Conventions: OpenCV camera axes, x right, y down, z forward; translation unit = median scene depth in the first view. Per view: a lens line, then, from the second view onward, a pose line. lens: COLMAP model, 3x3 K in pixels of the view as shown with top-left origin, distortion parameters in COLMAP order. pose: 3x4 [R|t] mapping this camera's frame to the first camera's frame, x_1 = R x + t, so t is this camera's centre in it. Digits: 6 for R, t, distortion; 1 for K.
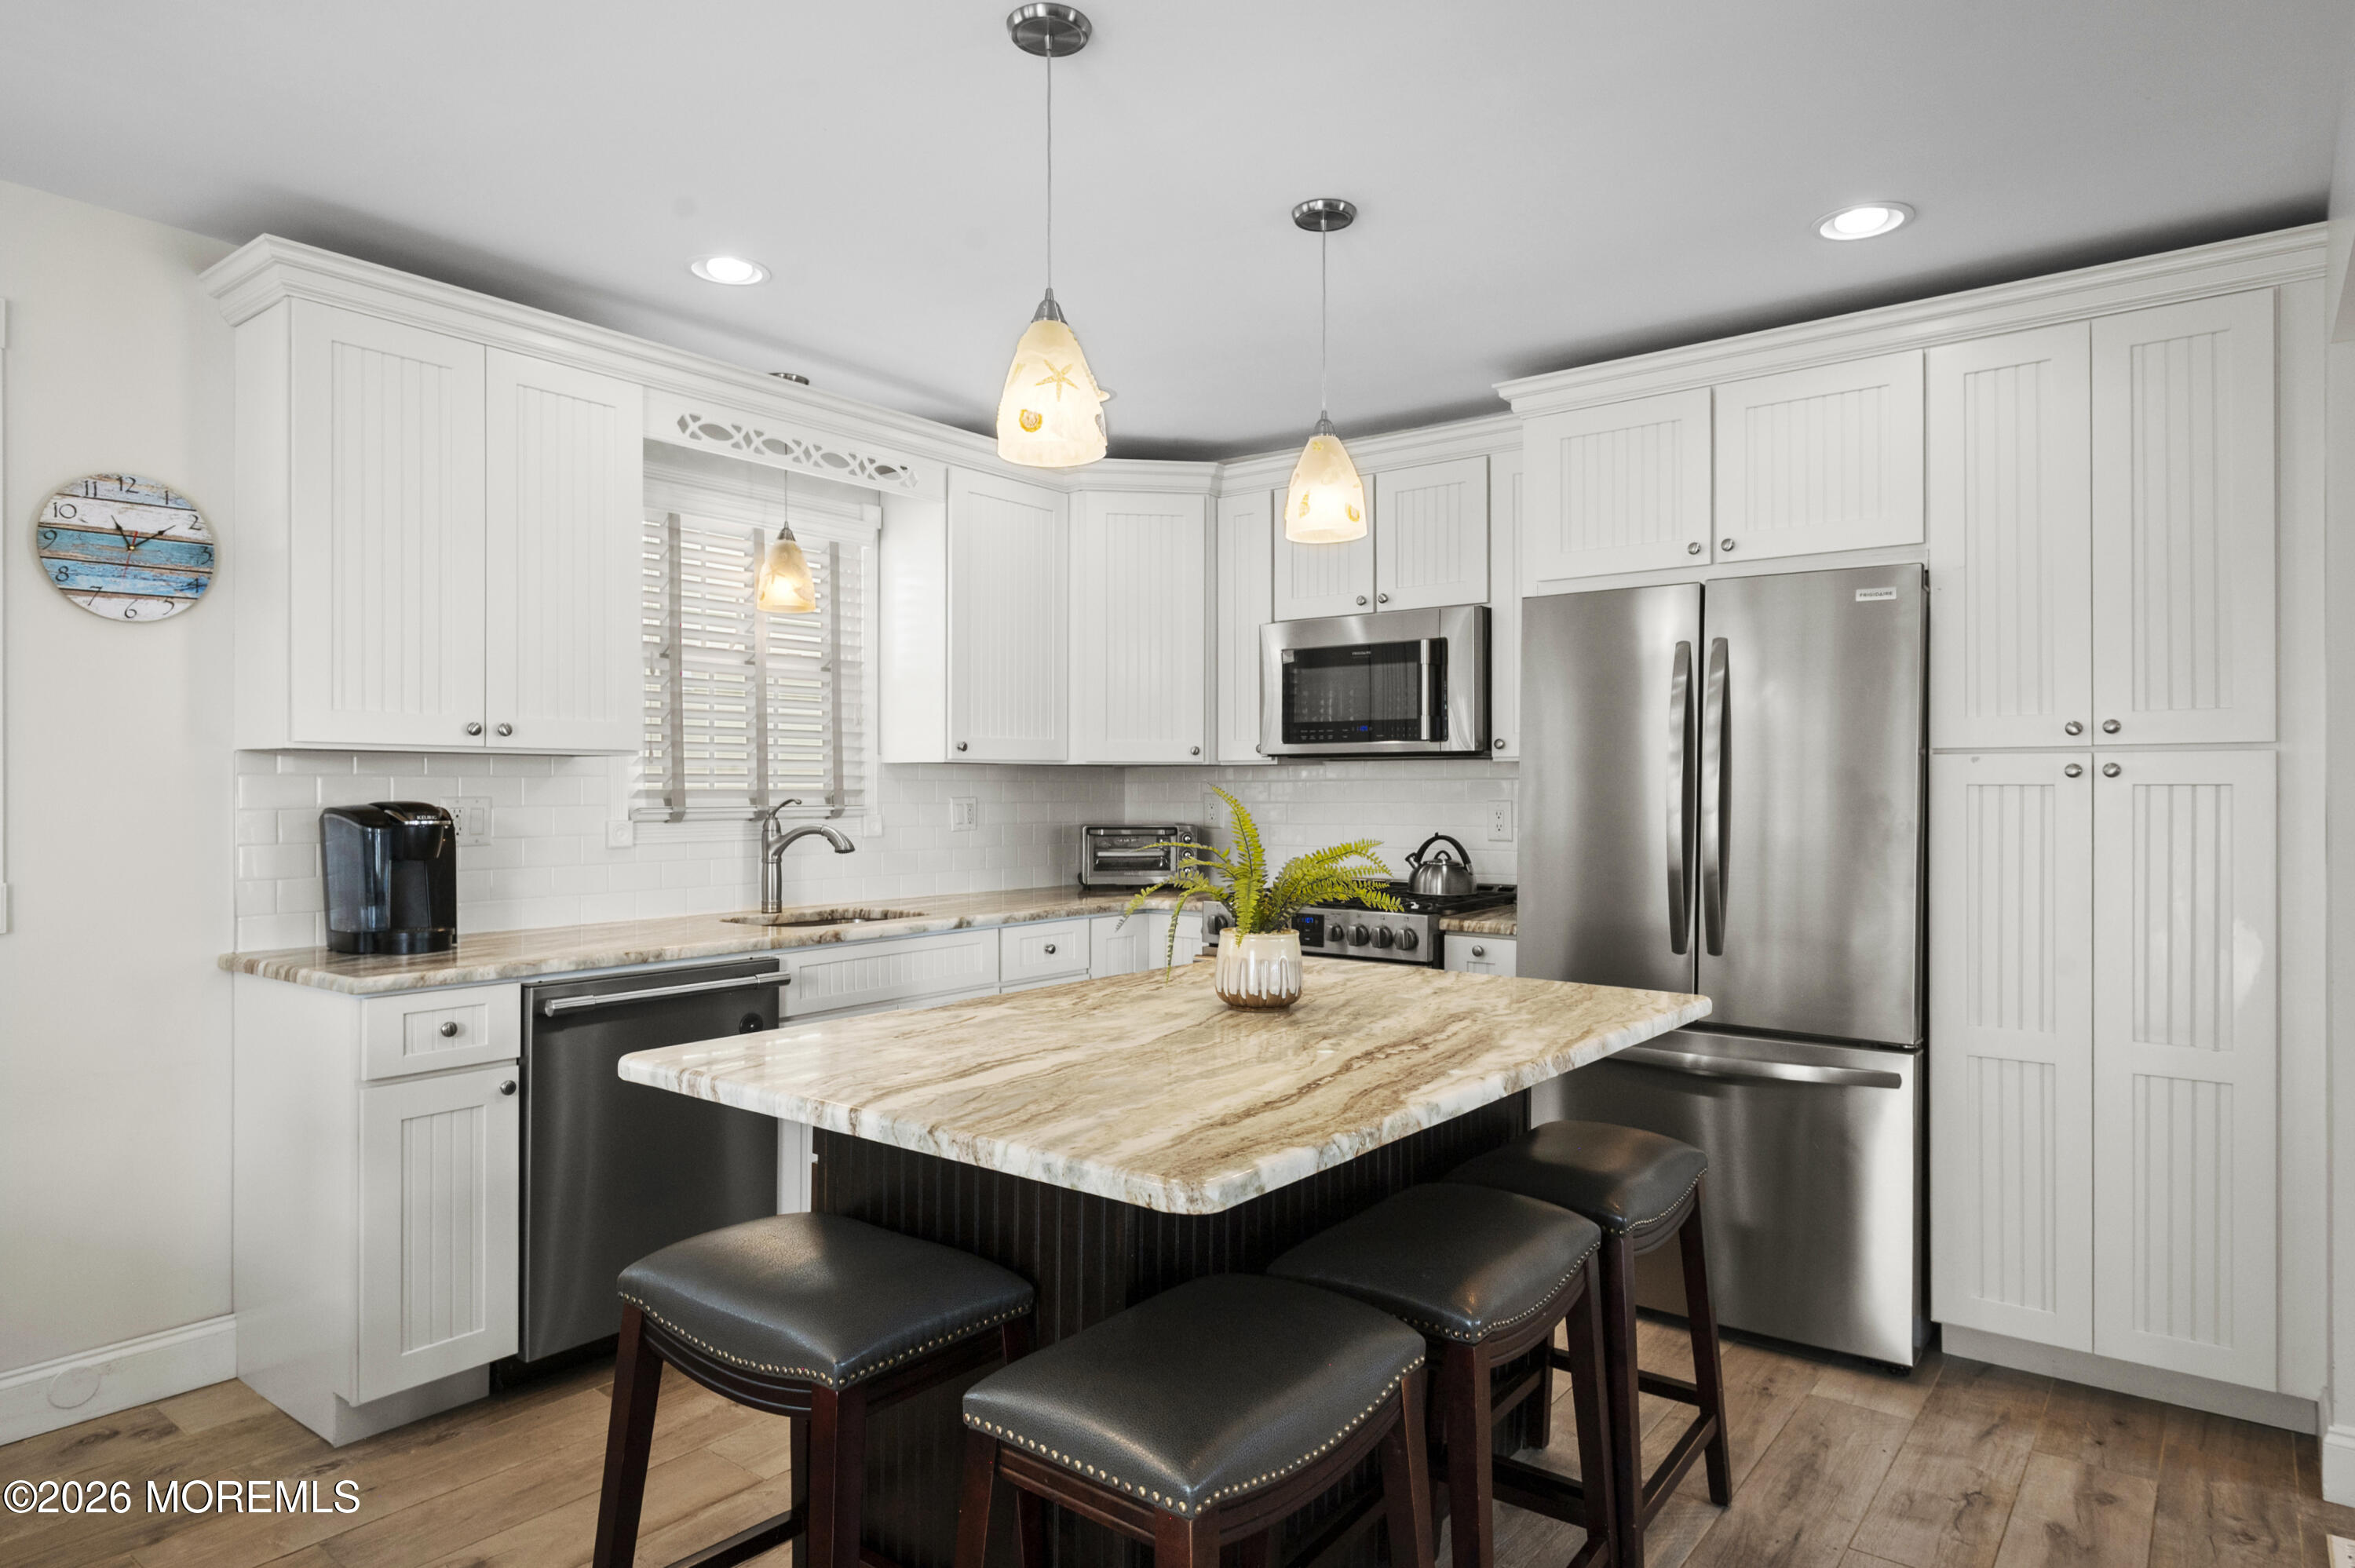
lens RADIAL K [[1411.8, 0, 1187.3], [0, 1411.8, 784.2], [0, 0, 1]] dist [0.027887, -0.014072]
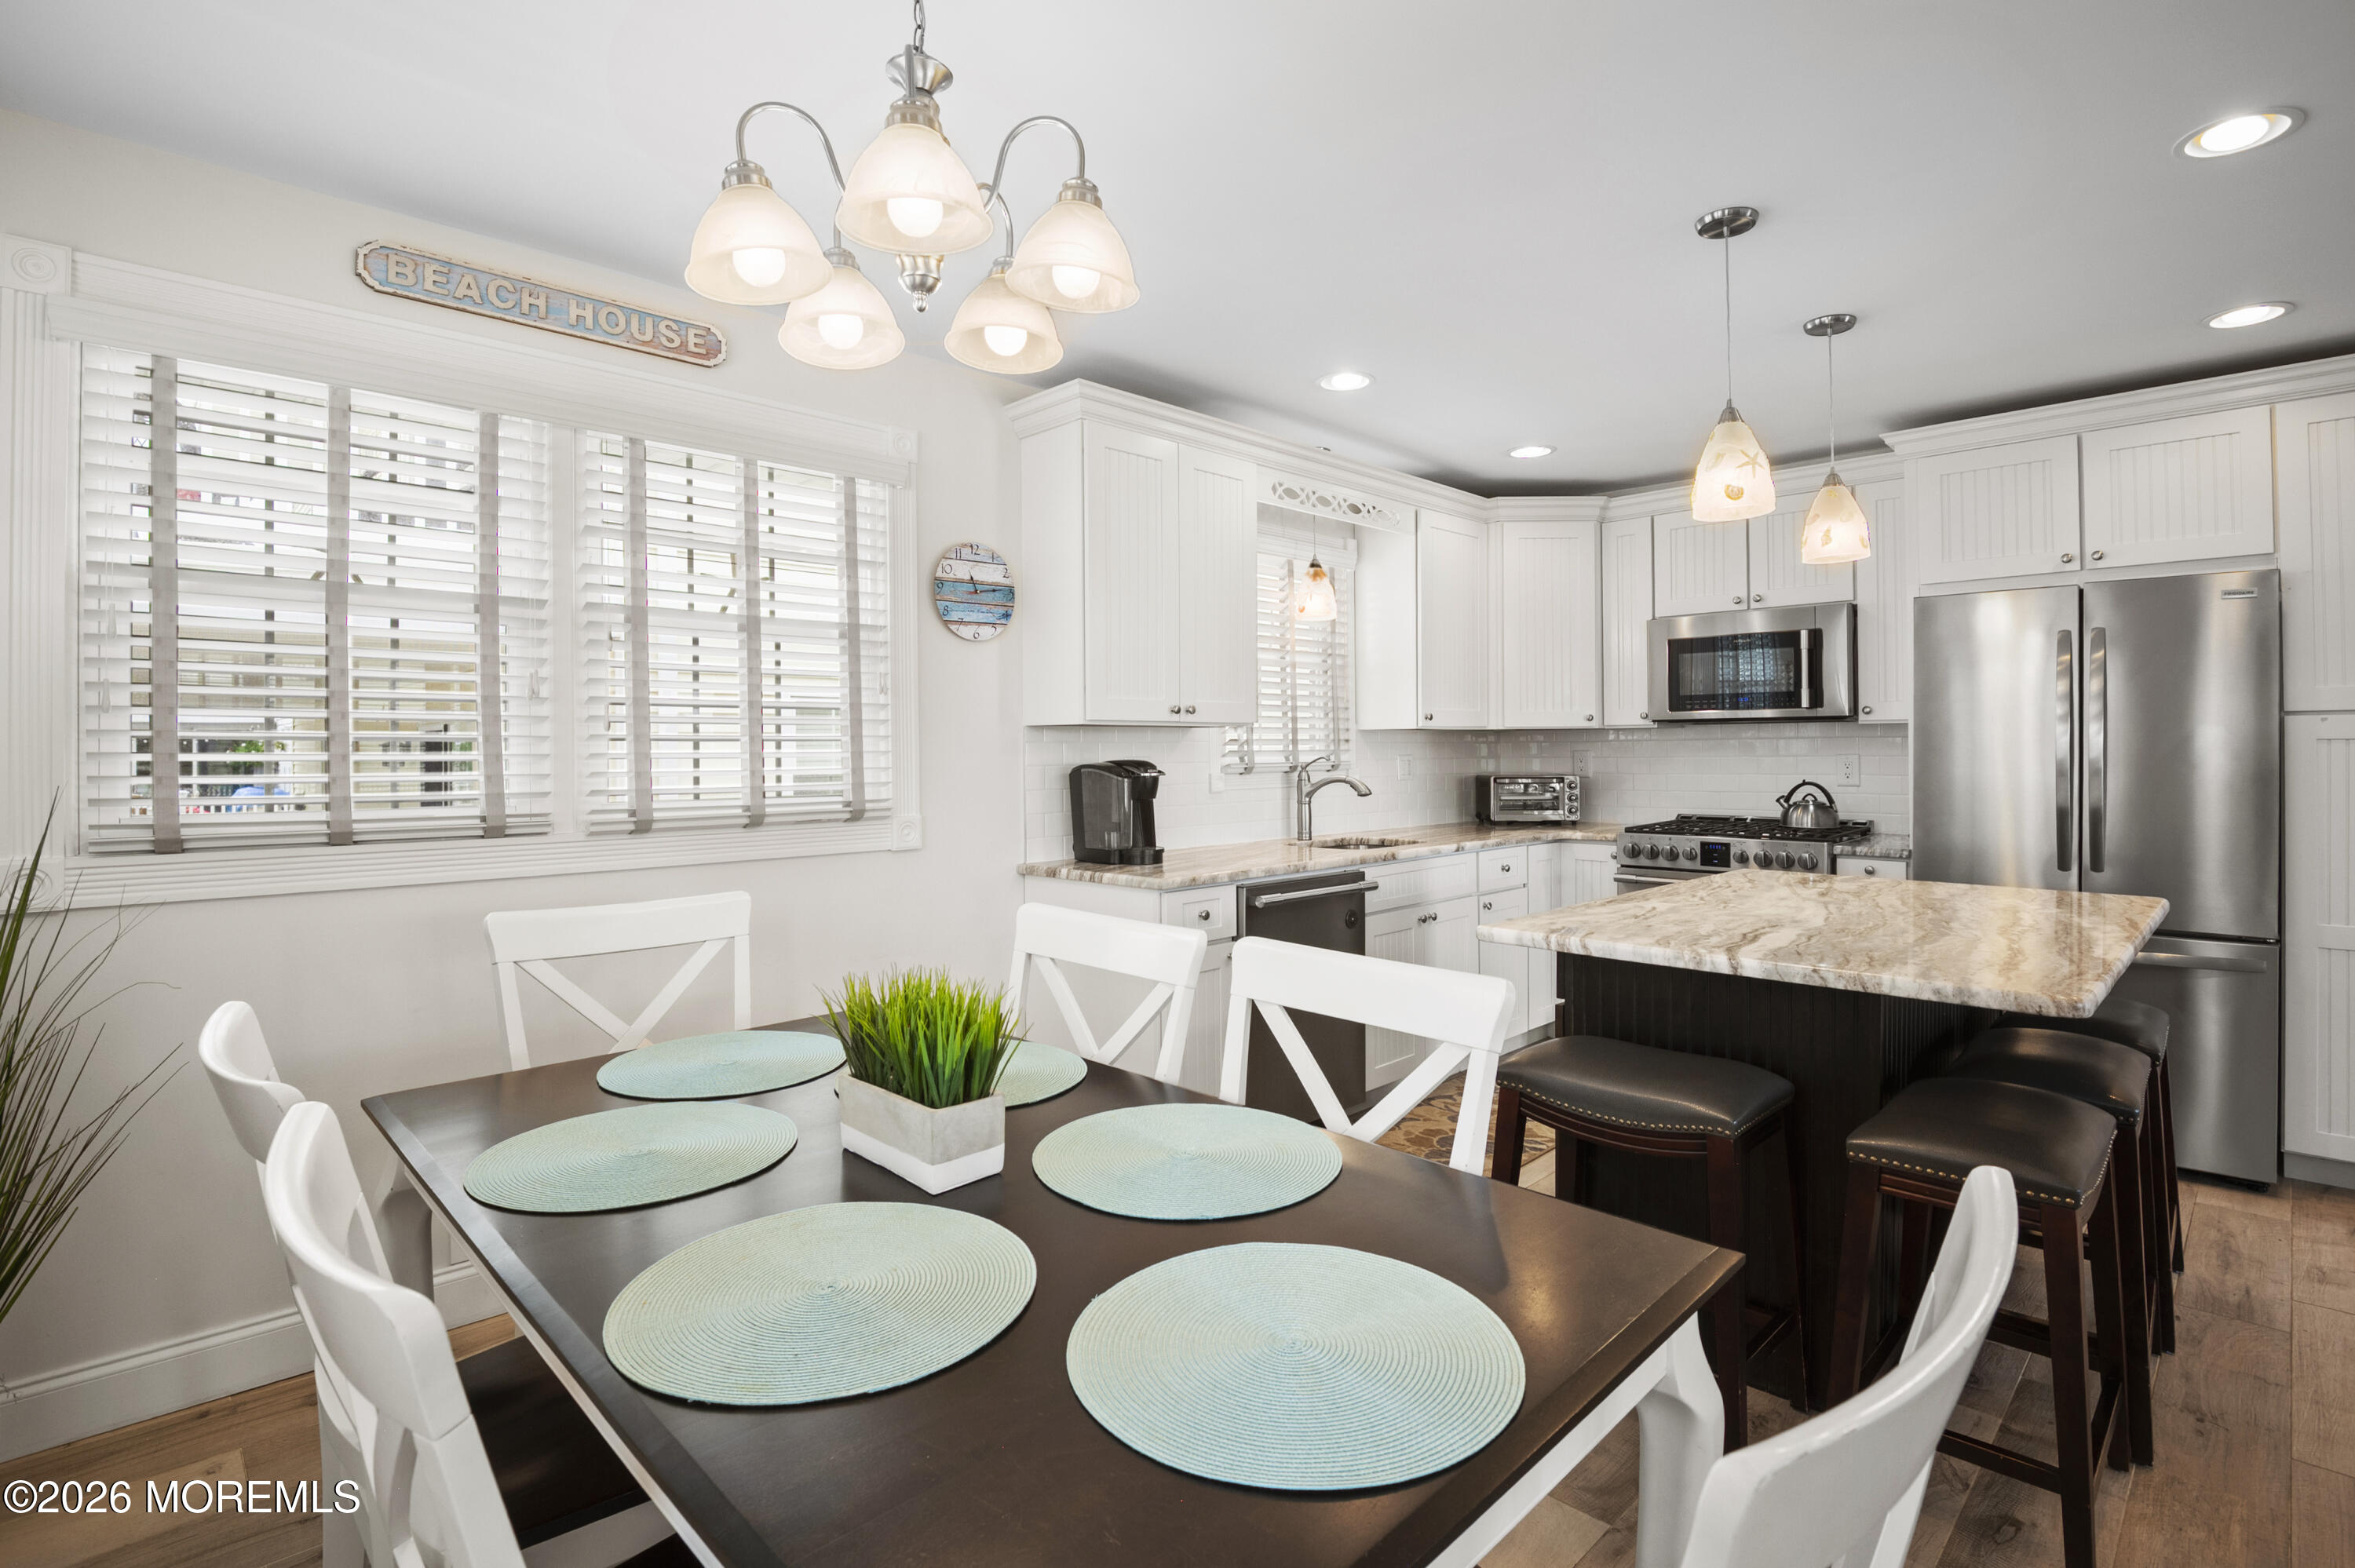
lens RADIAL K [[1127.2, 0, 1273.7], [0, 1127.2, 747.0], [0, 0, 1]] dist [-0.011314, -0.007859]
pose [[0.991485, -0.008276, -0.129961, -0.241569], [0.008481, 0.999964, 0.001026, -0.001099], [0.129948, -0.002119, 0.991519, -0.113227]]
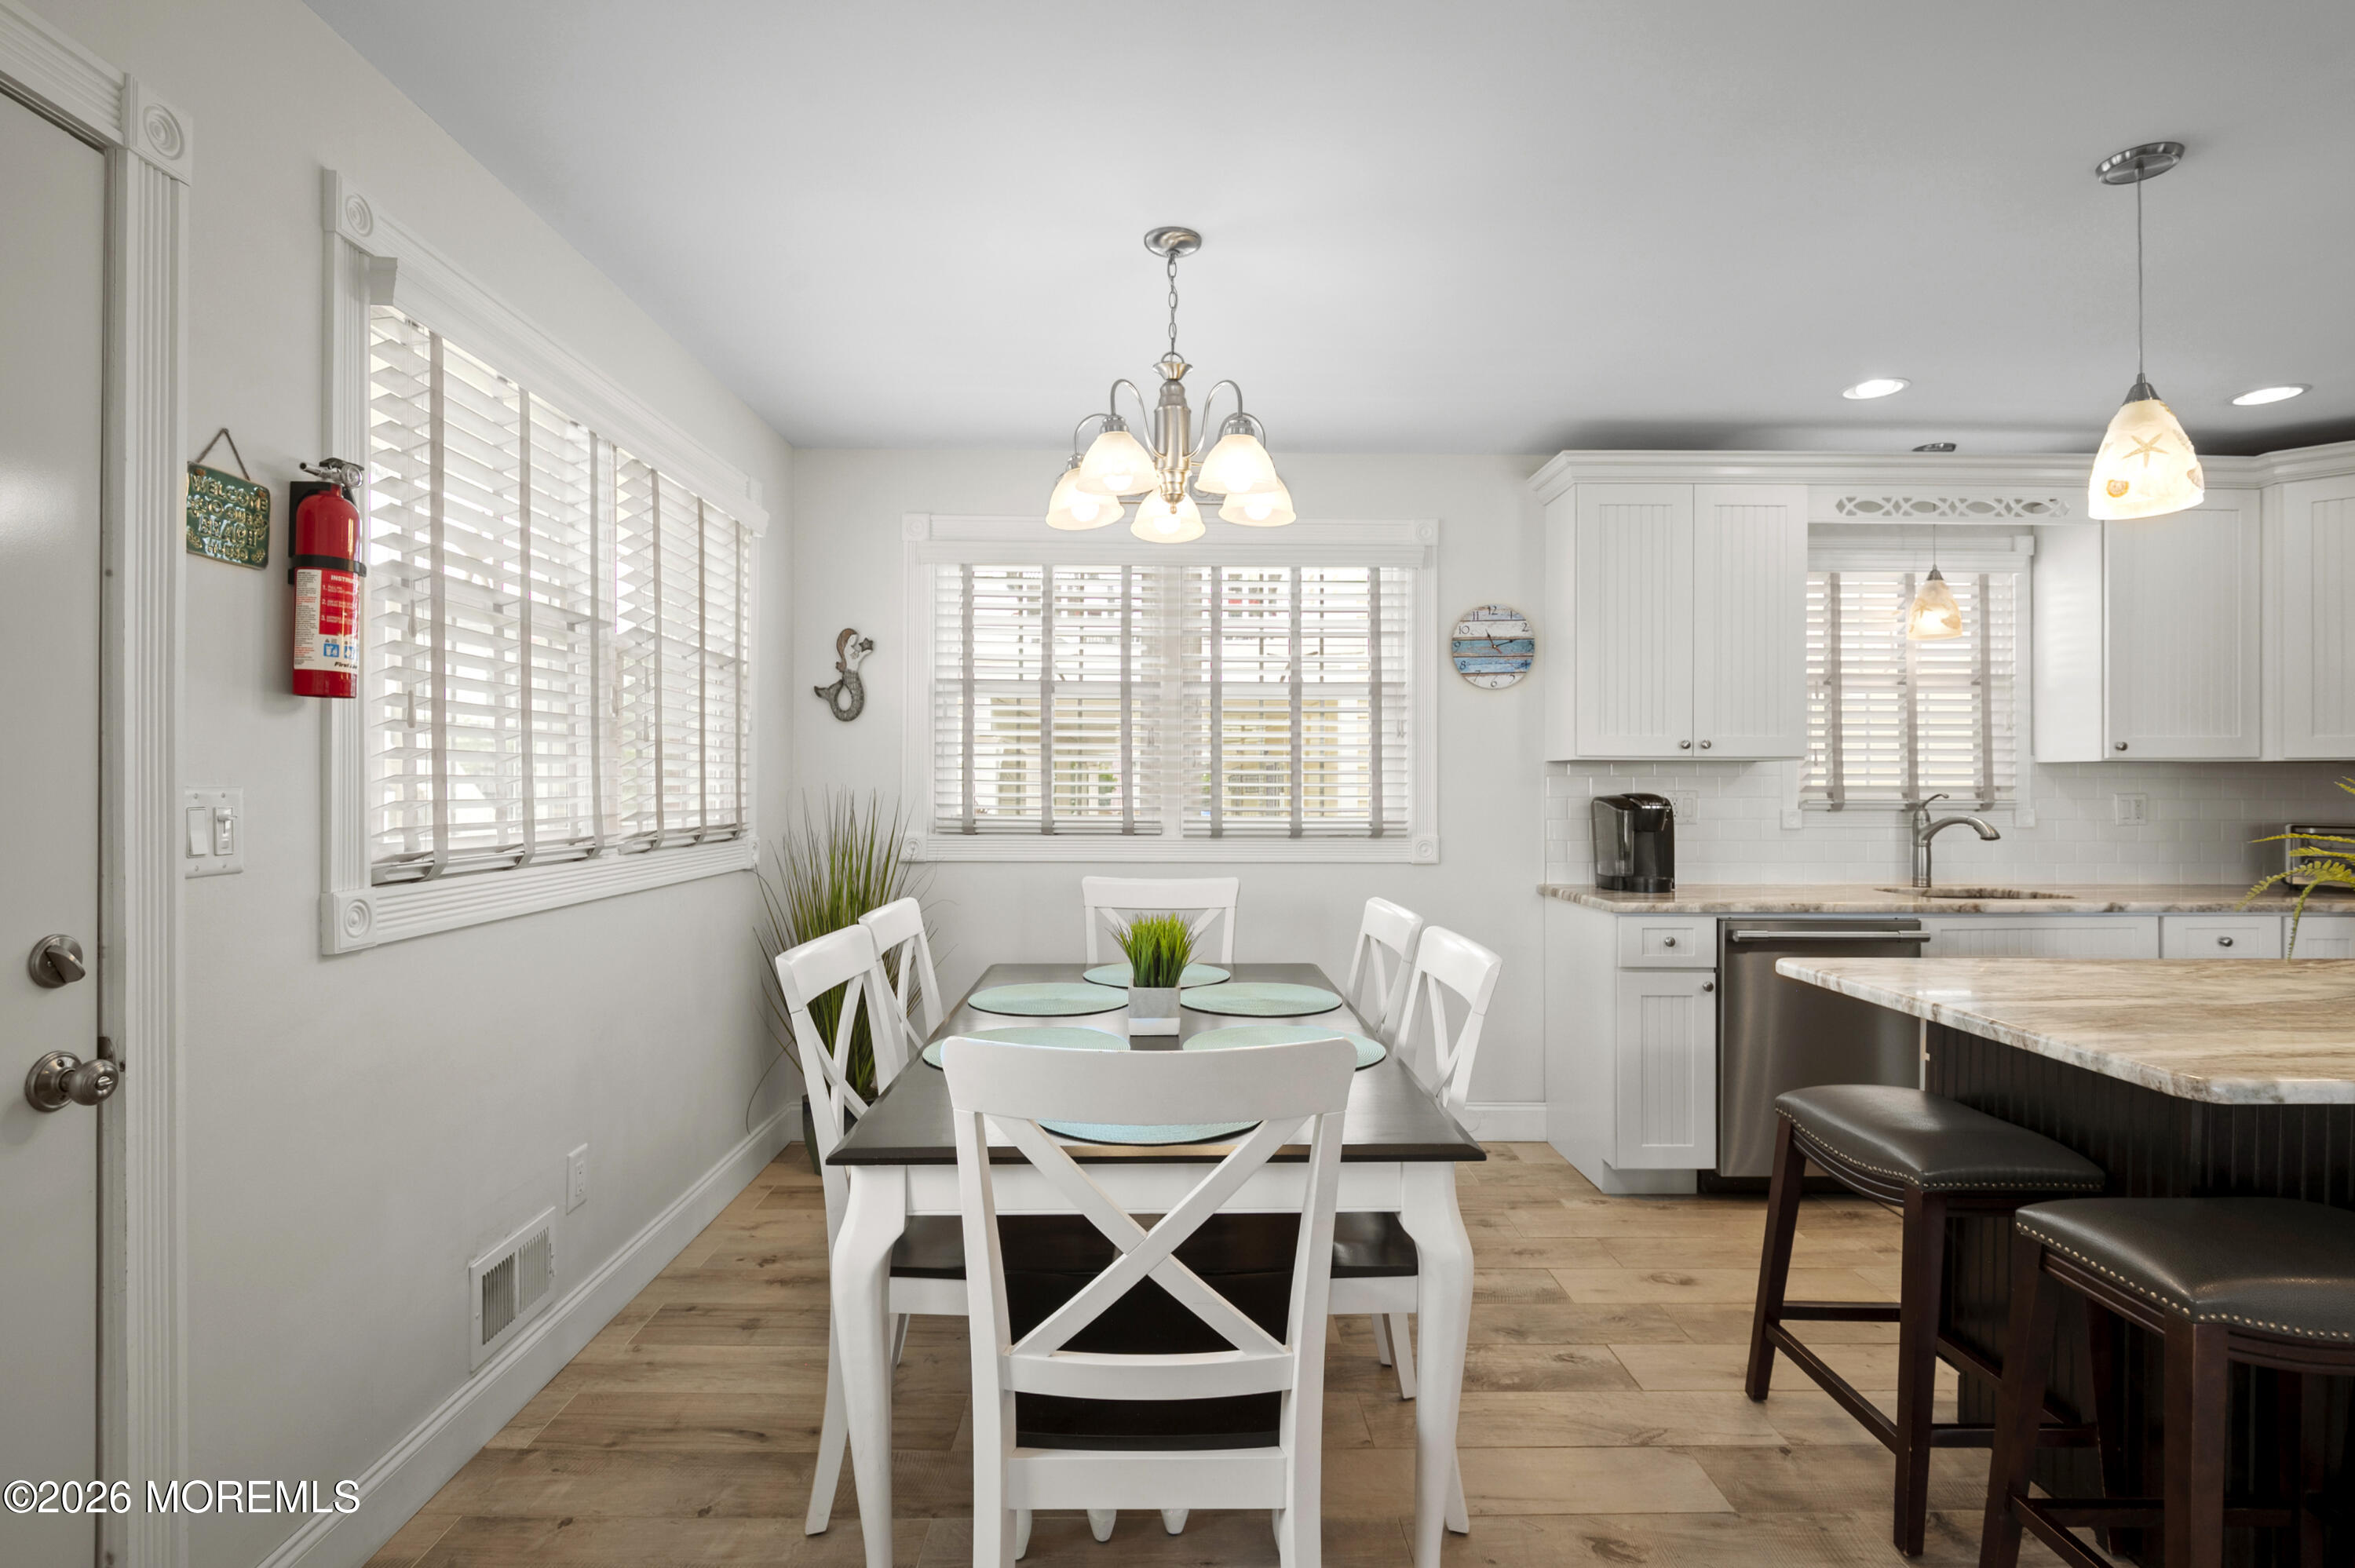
lens RADIAL K [[1127.2, 0, 1168.0], [0, 1127.2, 781.6], [0, 0, 1]] dist [-0.011314, -0.007859]
pose [[0.623555, -0.001169, -0.781778, 0.073723], [0.000938, 0.999999, -0.000748, -0.000041], [0.781779, -0.000267, 0.623556, -0.144666]]
